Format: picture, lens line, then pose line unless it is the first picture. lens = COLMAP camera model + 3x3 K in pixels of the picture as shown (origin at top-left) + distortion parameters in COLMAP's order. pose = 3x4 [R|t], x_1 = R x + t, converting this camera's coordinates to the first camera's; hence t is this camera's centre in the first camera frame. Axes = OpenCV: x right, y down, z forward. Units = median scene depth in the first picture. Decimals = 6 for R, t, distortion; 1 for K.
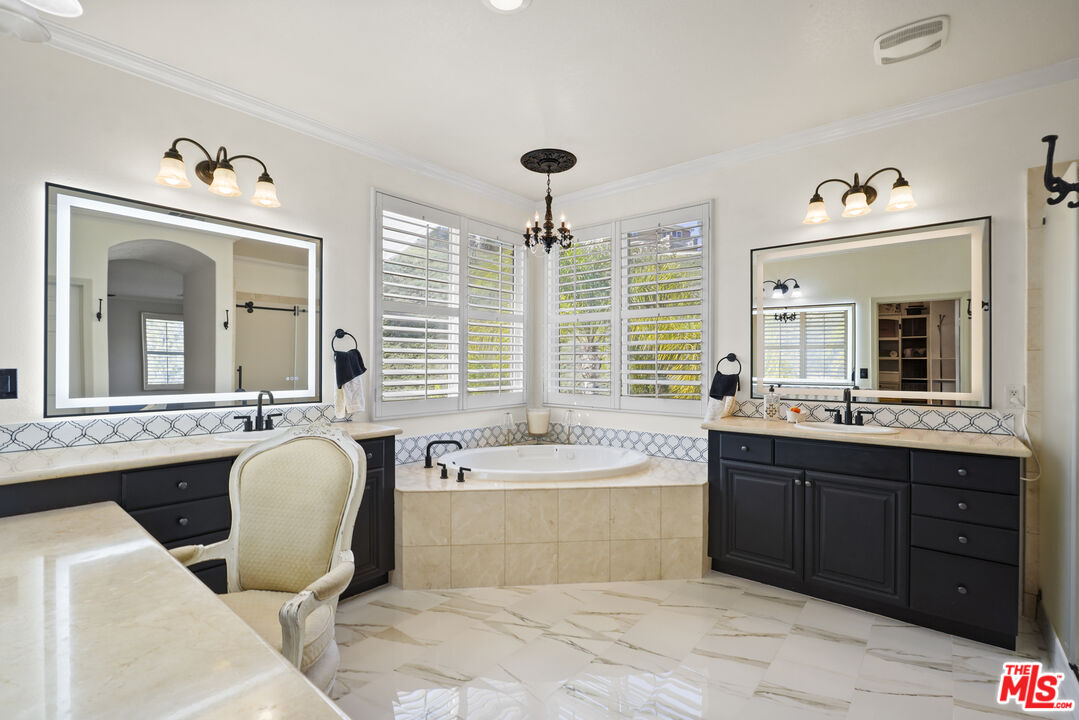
lens RADIAL K [[491.7, 0, 545.4], [0, 491.7, 363.2], [0, 0, 1]] dist [-0.013085, 0.003193]
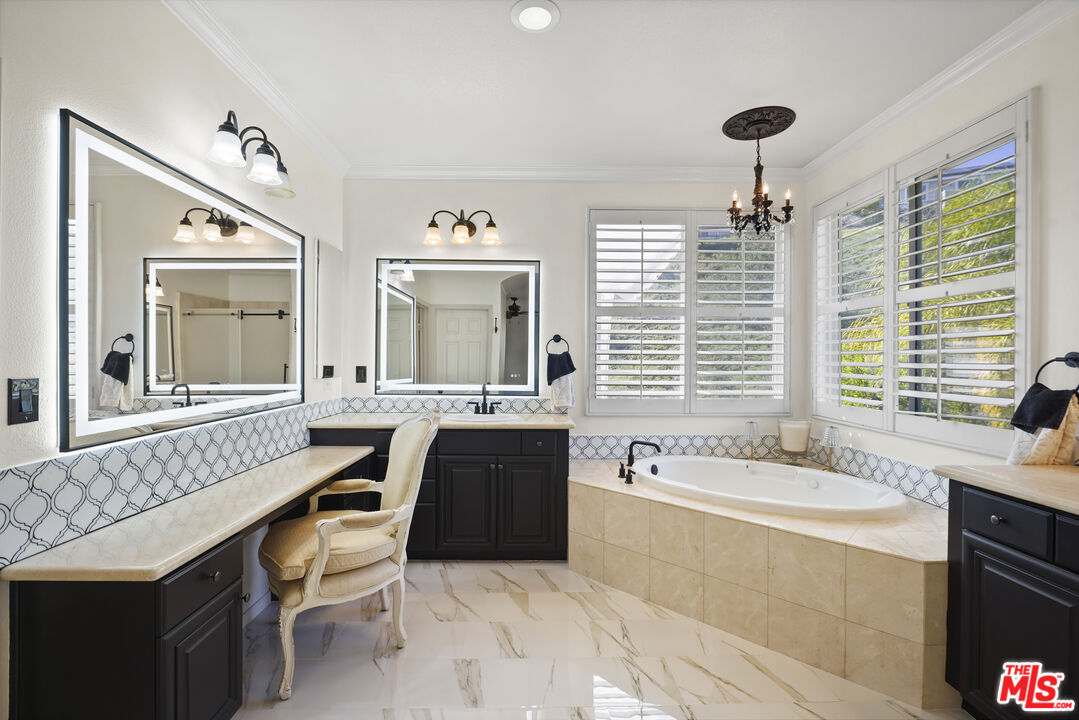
lens RADIAL K [[491.7, 0, 544.4], [0, 491.7, 357.0], [0, 0, 1]] dist [-0.013085, 0.003193]
pose [[0.653306, -0.000819, -0.757094, 0.469122], [-0.004309, 0.999979, -0.004800, -0.010821], [0.757082, 0.006398, 0.653288, 0.213171]]
